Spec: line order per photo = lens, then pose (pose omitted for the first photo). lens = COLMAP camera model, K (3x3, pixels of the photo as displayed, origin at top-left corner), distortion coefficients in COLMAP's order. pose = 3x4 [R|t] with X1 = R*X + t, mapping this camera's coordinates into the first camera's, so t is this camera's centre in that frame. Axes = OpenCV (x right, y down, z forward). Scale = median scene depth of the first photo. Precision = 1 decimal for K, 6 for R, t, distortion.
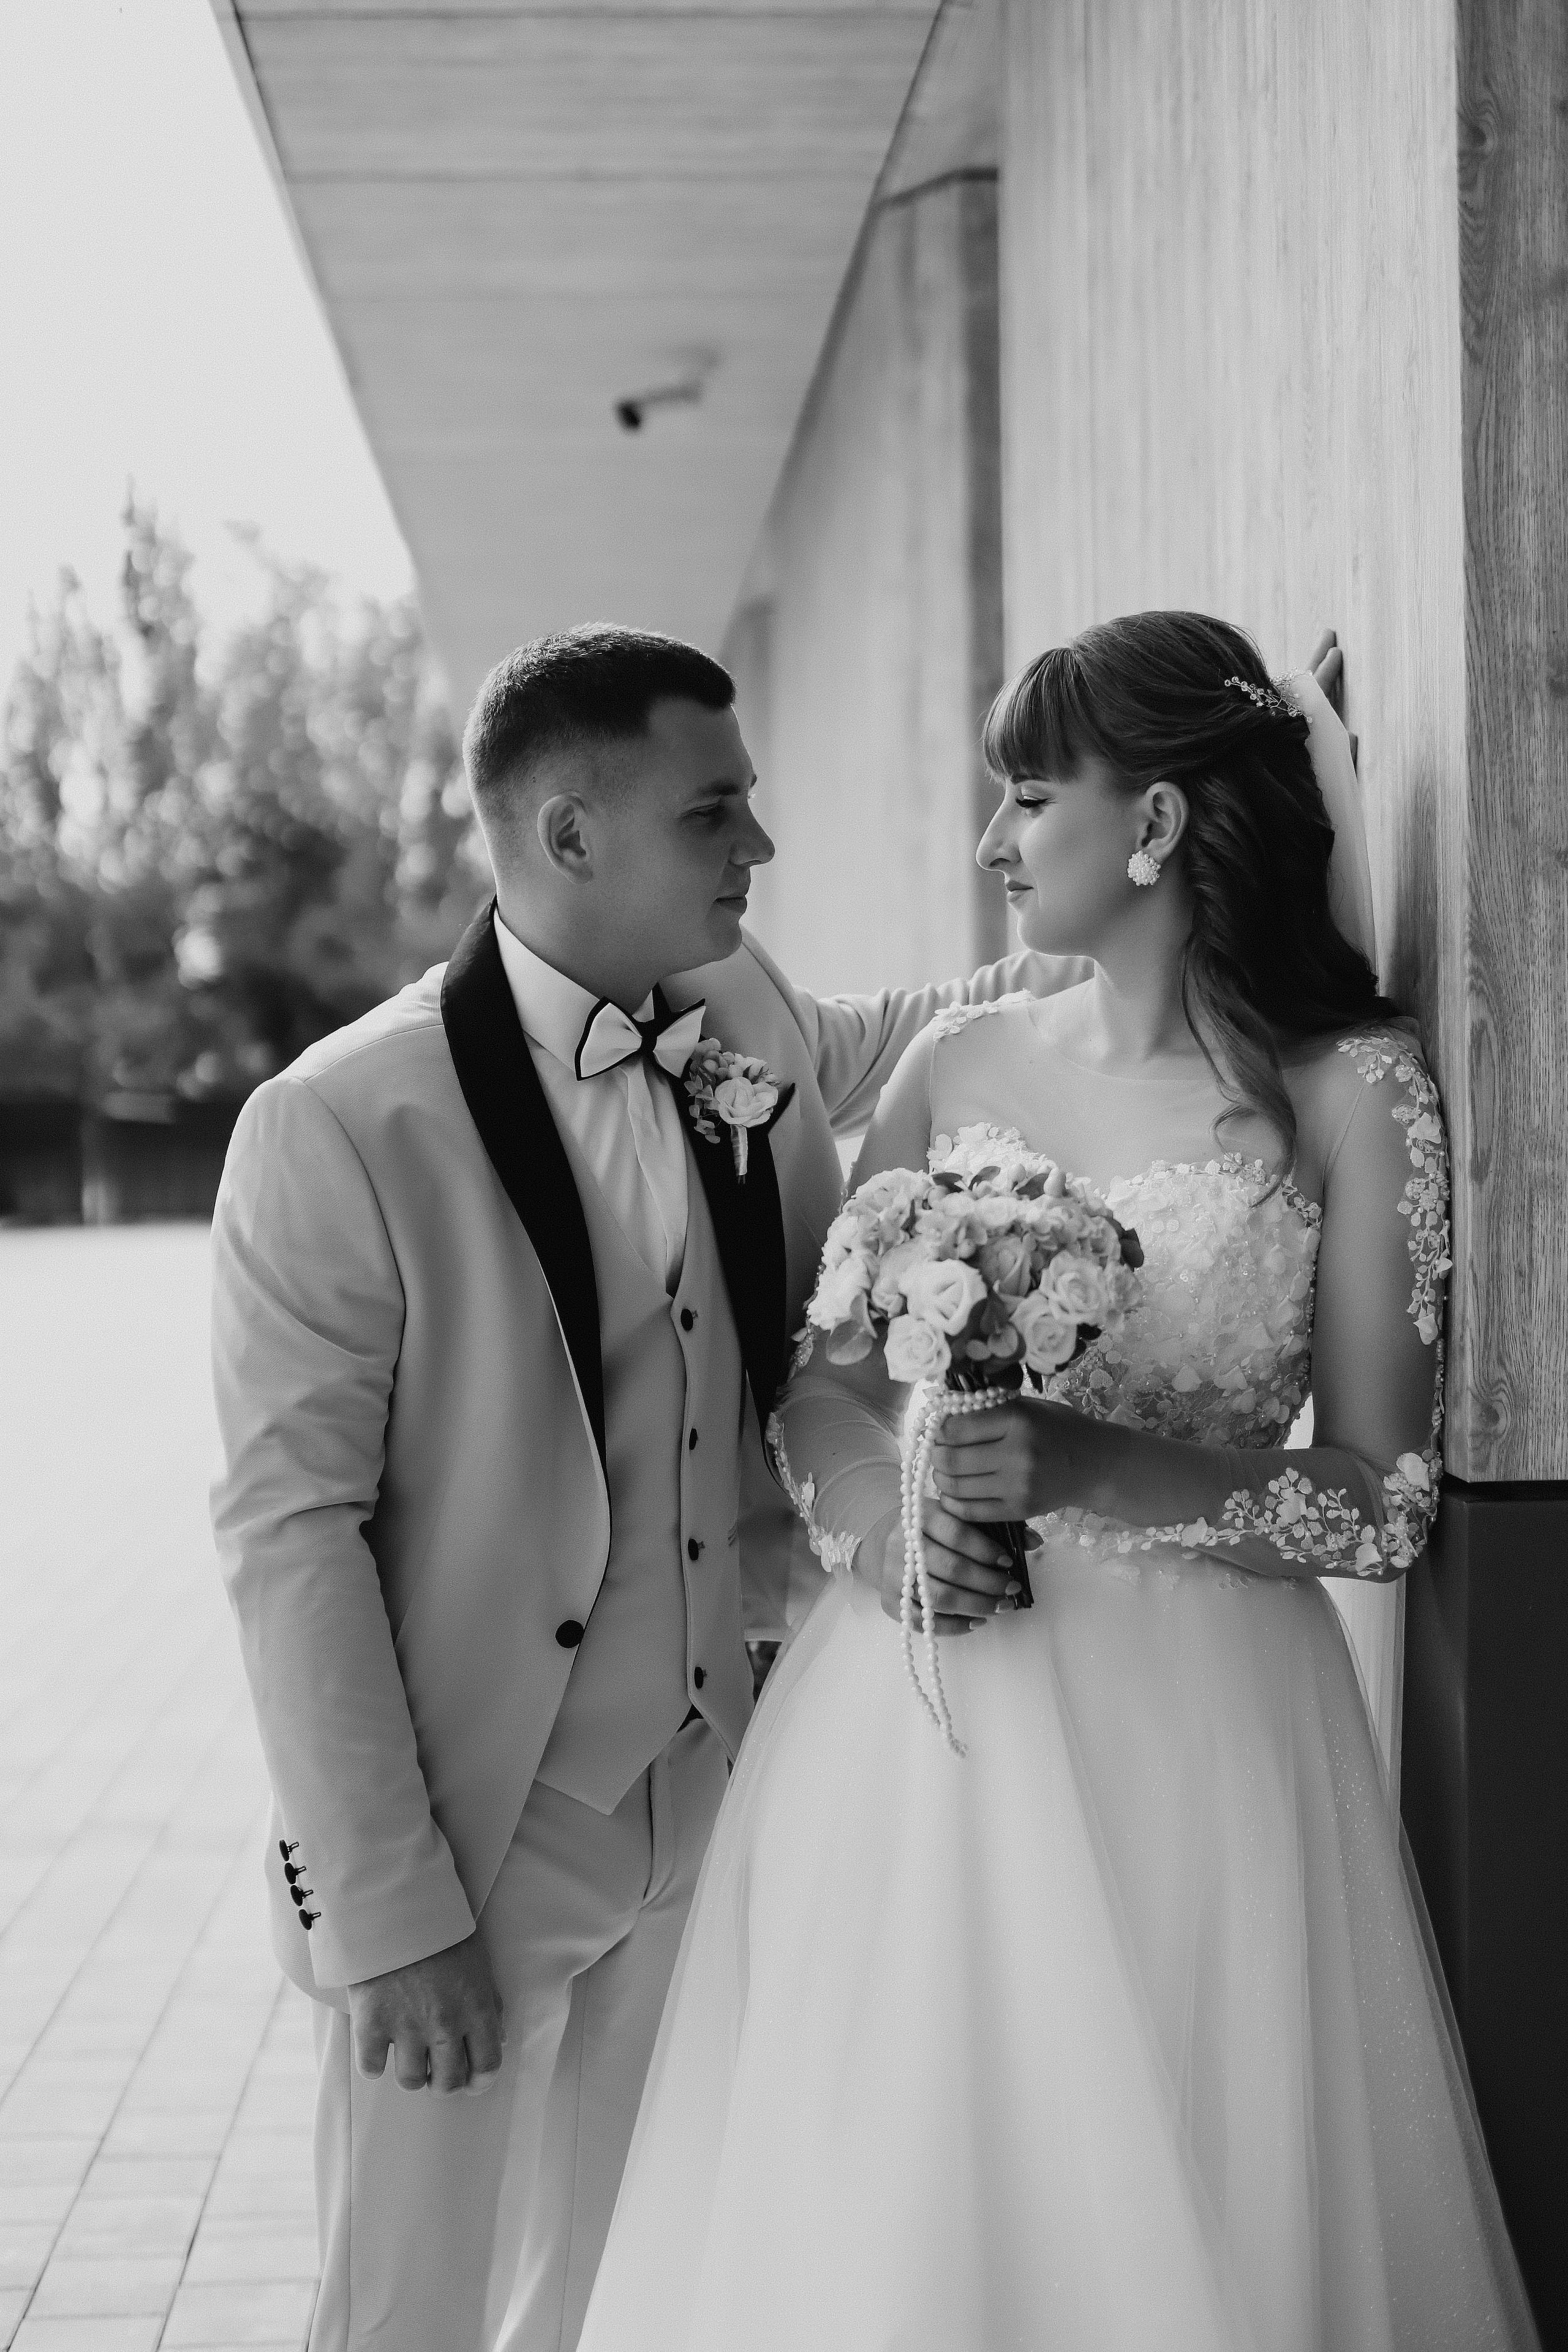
lens RADIAL K [[4028.1, 0, 784.0], [0, 4028.1, 1176.0], [0, 0, 1]] dist [-0.100842, -0.213697]
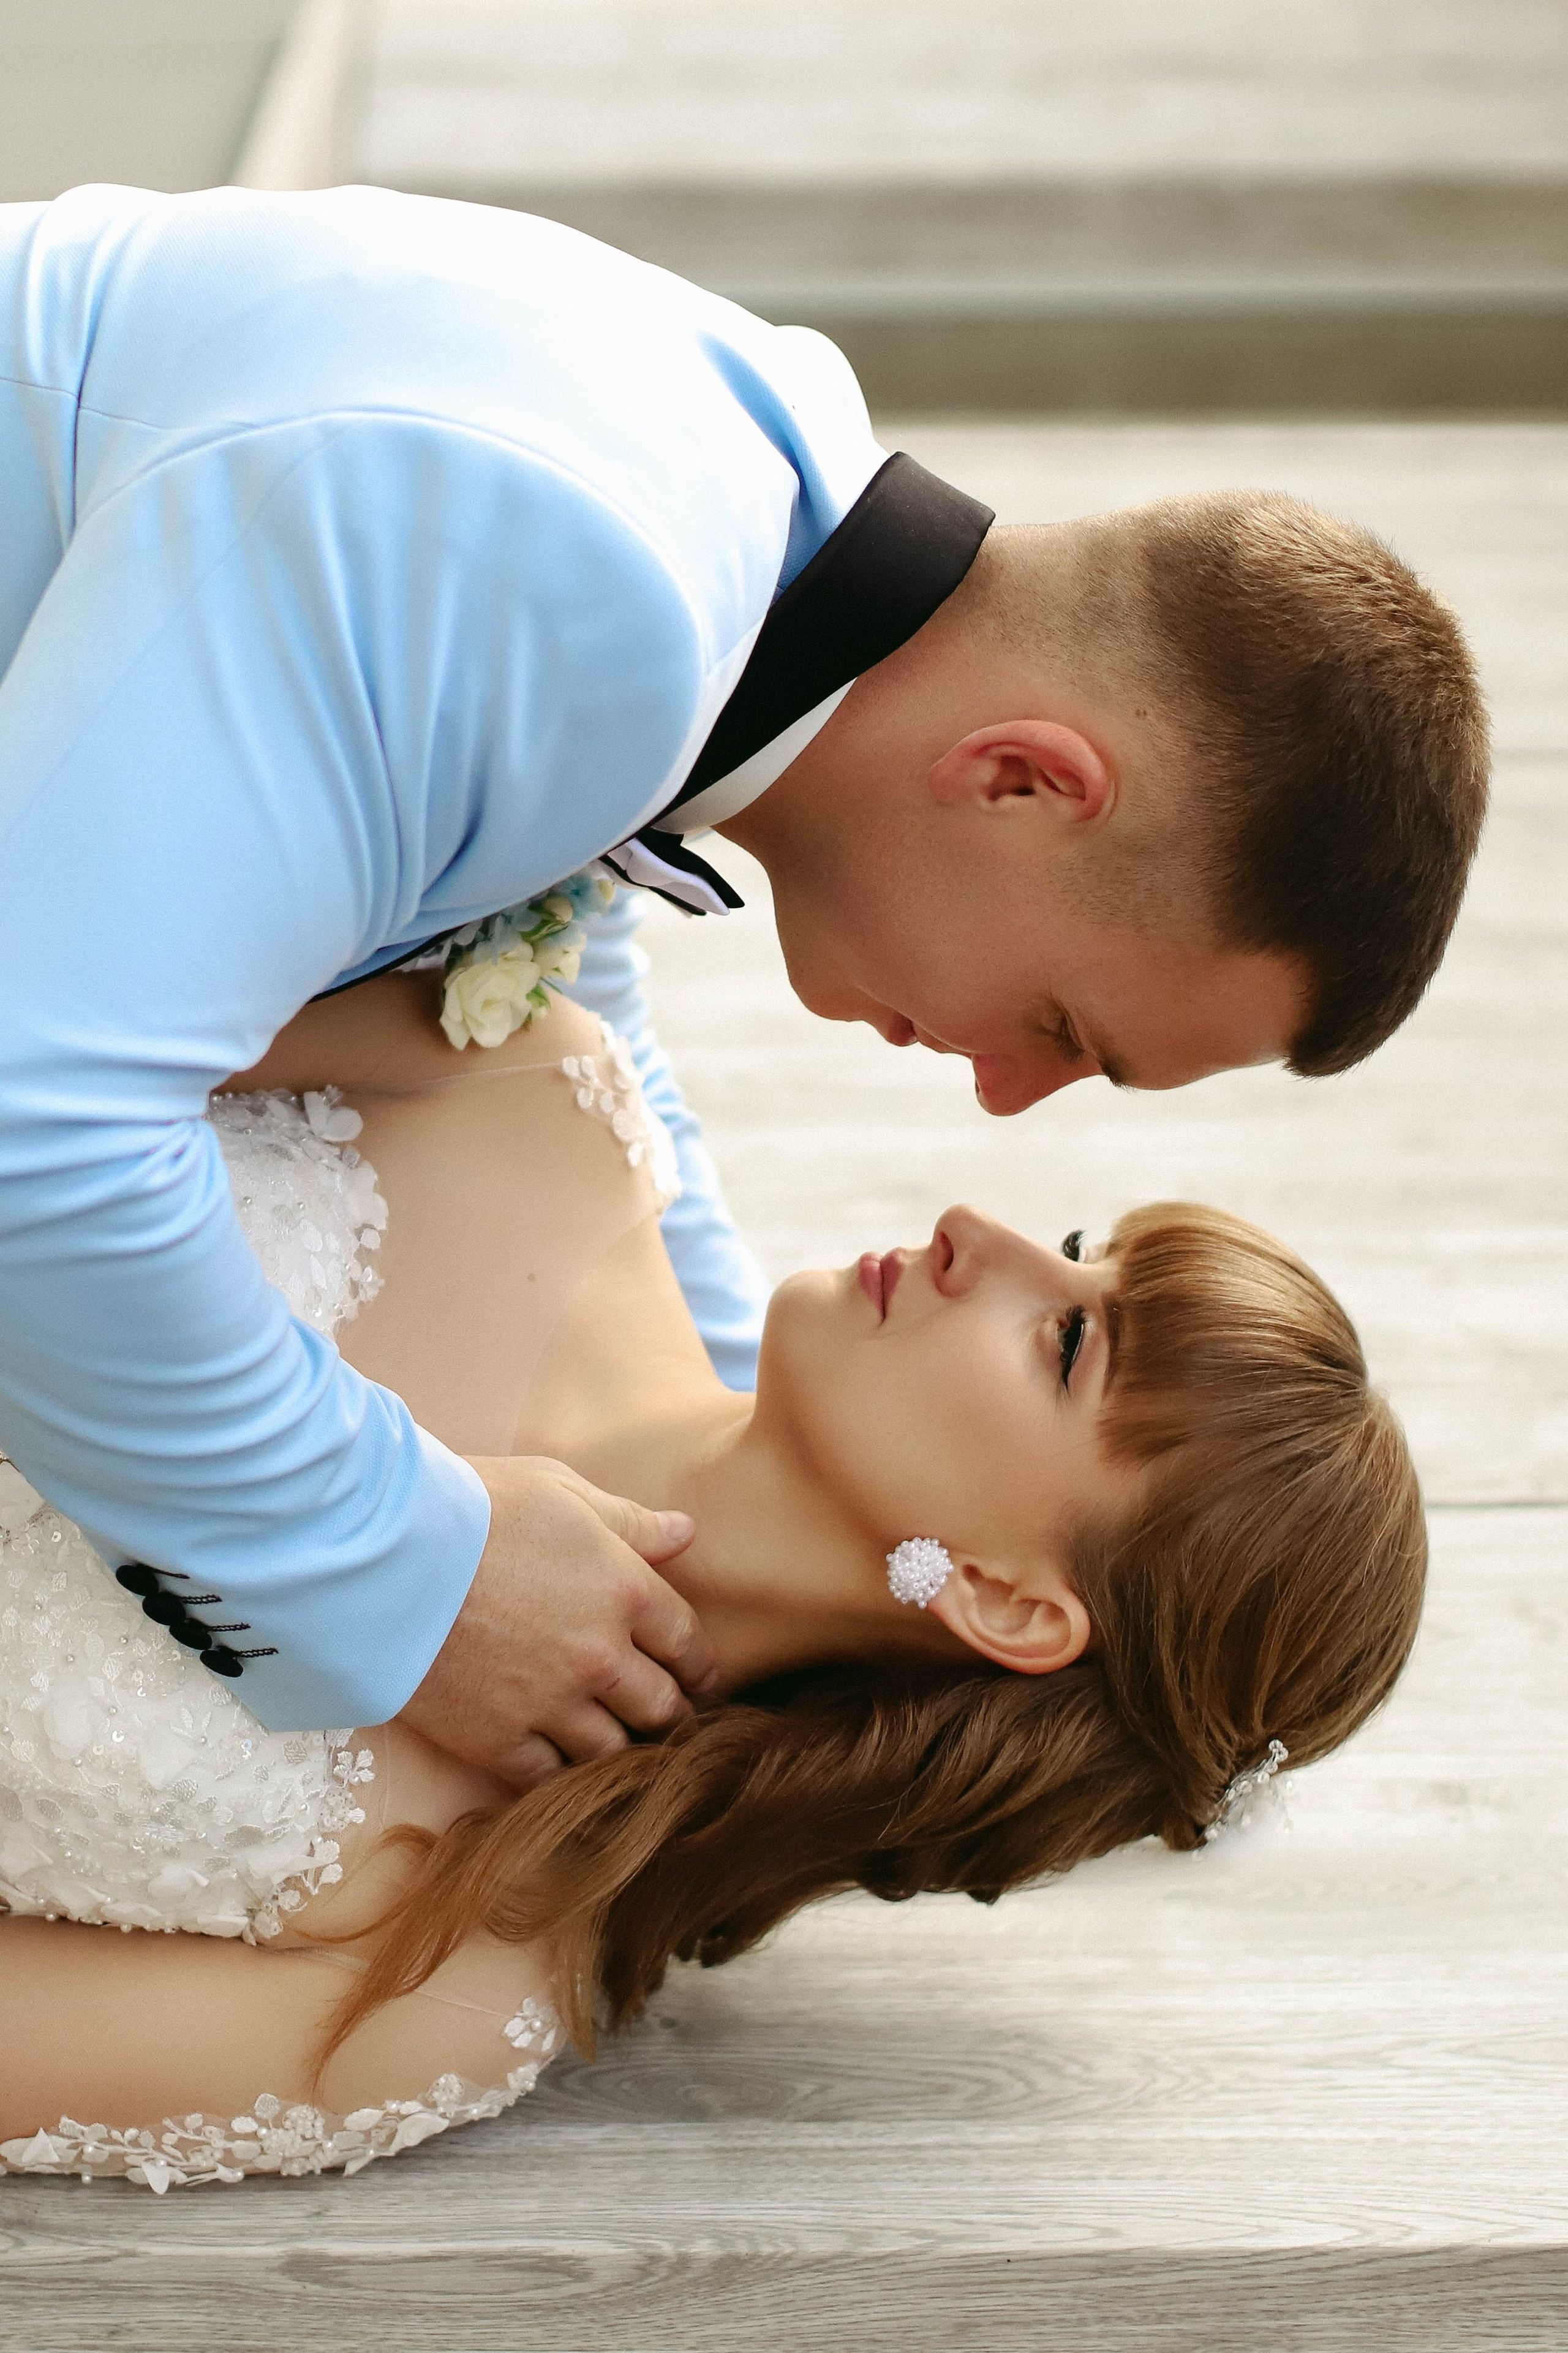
lens RADIAL K [[4029.4, 0, 784.0], [0, 4029.4, 1176.5], [0, 0, 1]] dist [-0.100842, -0.213697]
pose [[-0.025745, 0.975908, 0.216658, -0.089456], [-0.991099, -0.053234, 0.122018, -0.120086], [0.130612, -0.211588, 0.968592, 0.489232]]
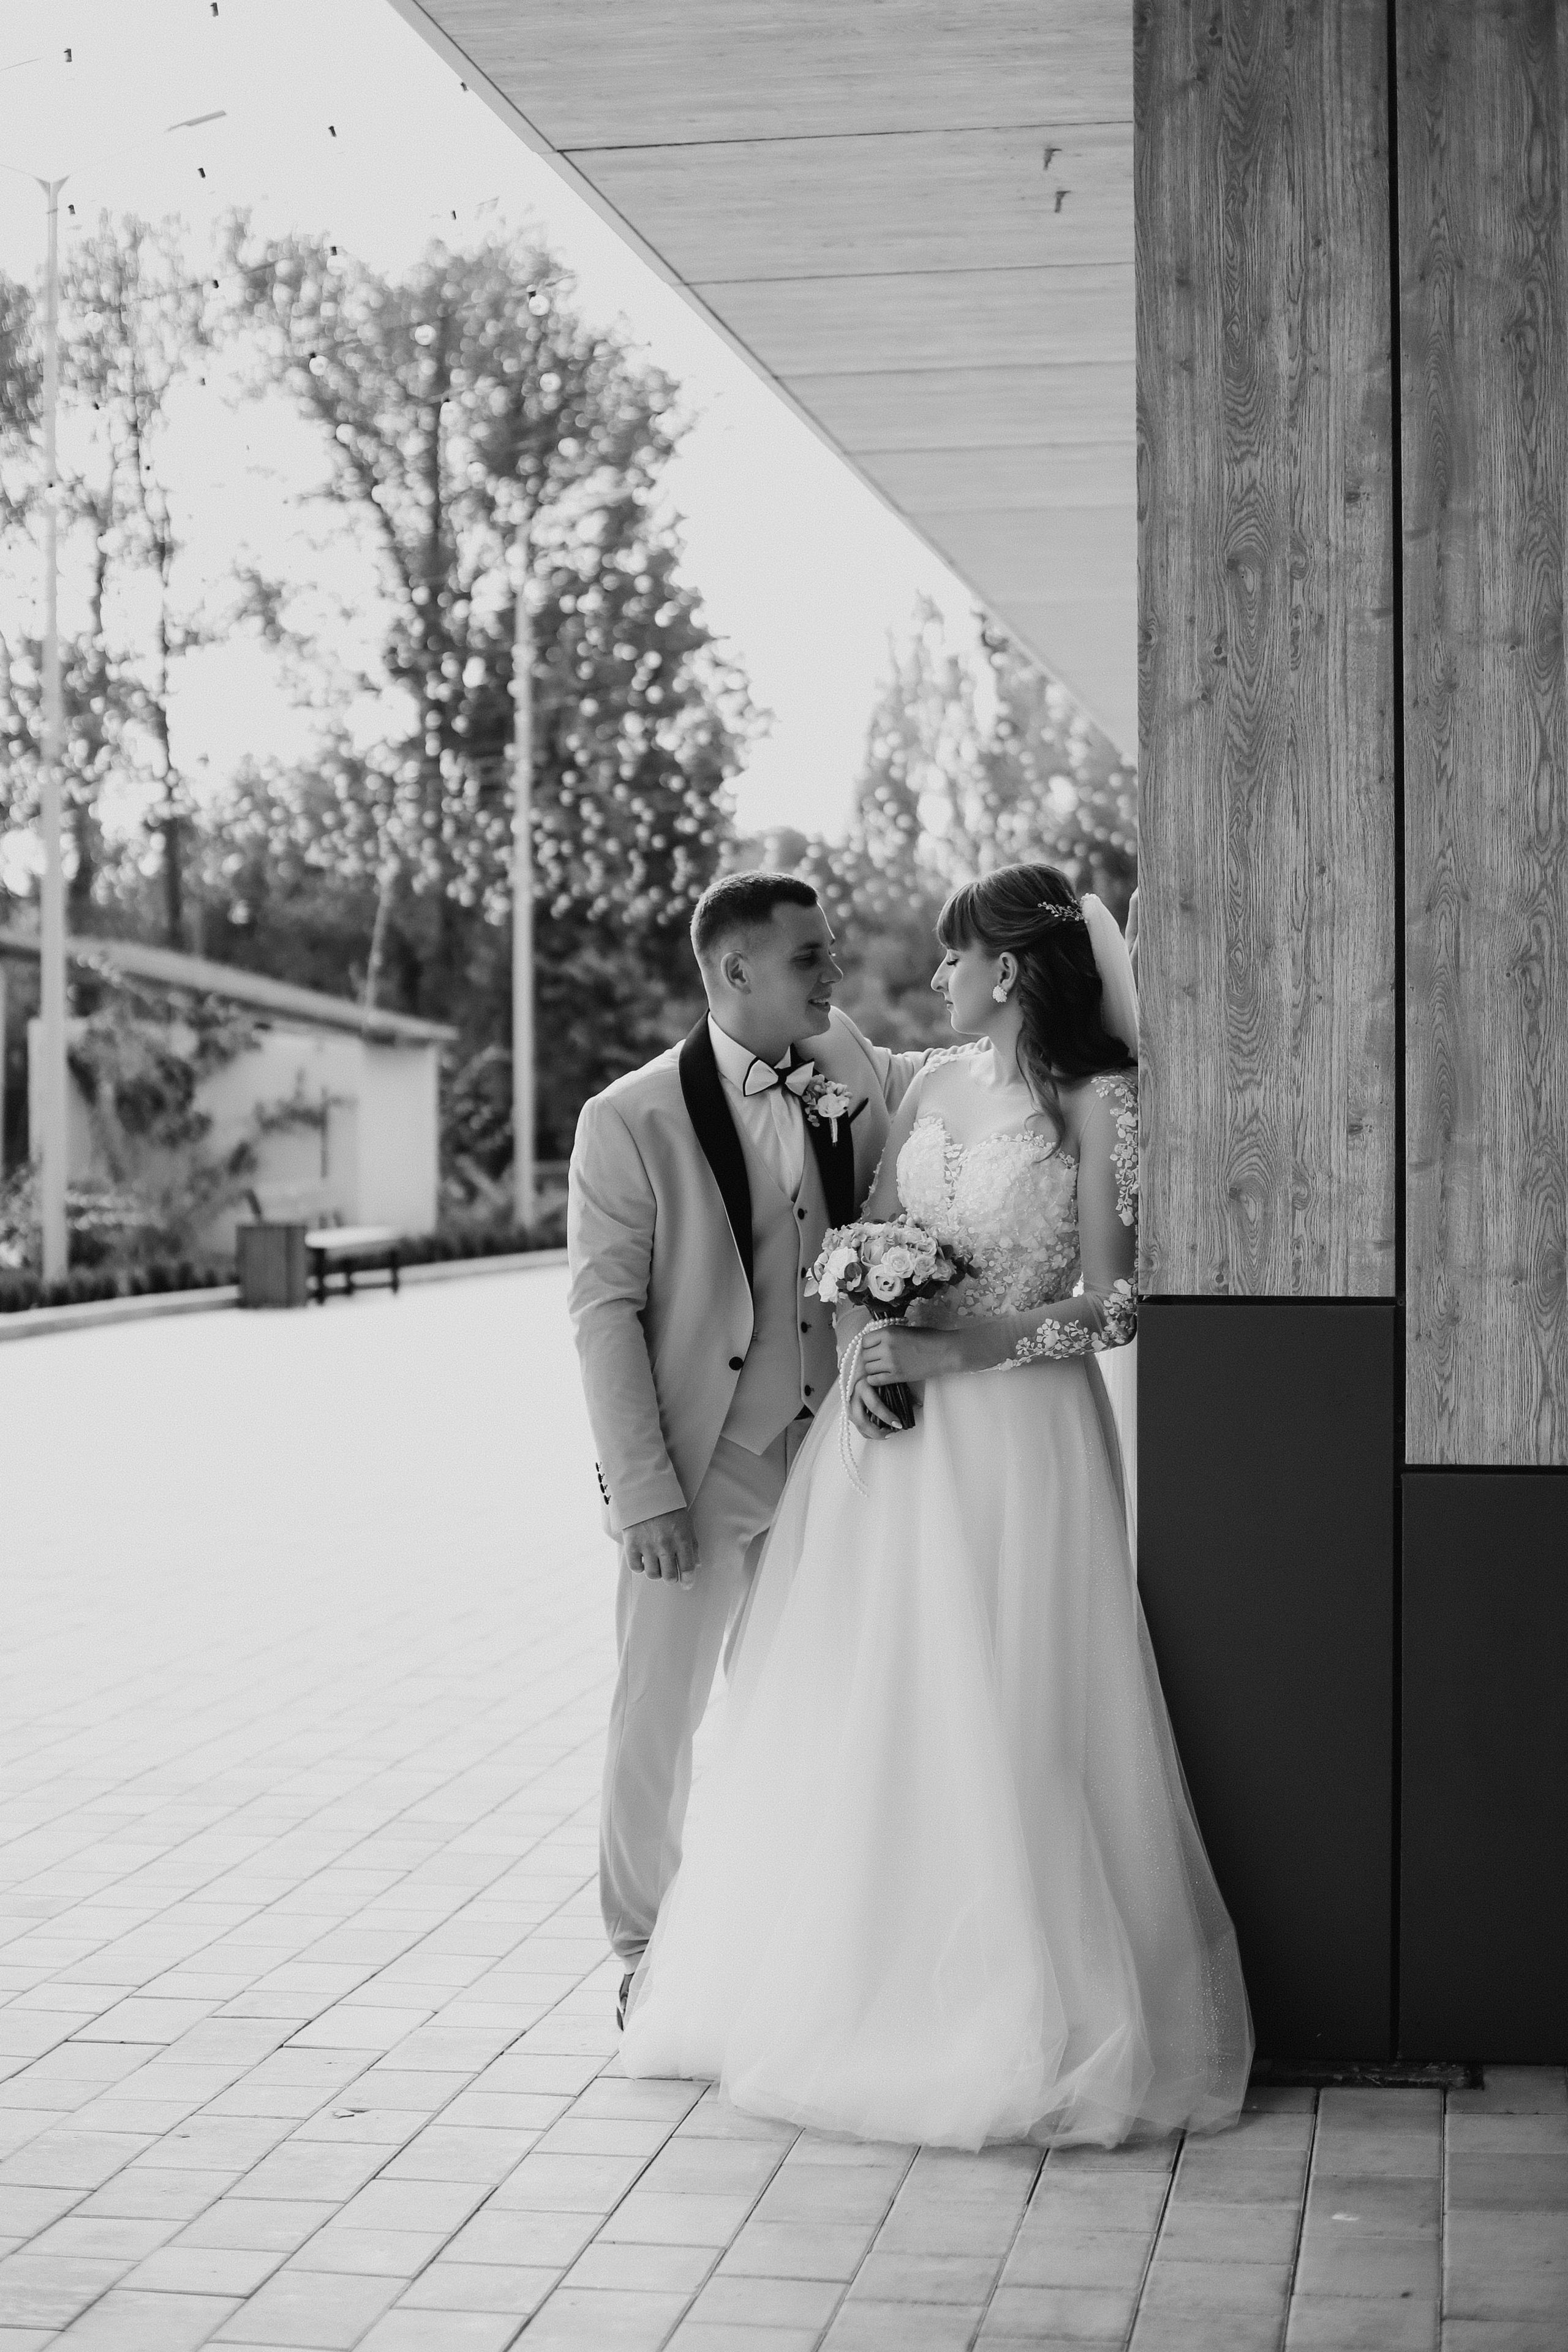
lens RADIAL K [[4028.1, 0, 784.0], [0, 4028.1, 1176.0], [0, 0, 1]] dist [-0.100842, -0.213697]
pose [[0.973765, 0.003263, -0.227534, 0.449709], [-0.001312, 0.999961, 0.008724, -0.001354], [0.227554, -0.008196, 0.973731, -1.027013]]
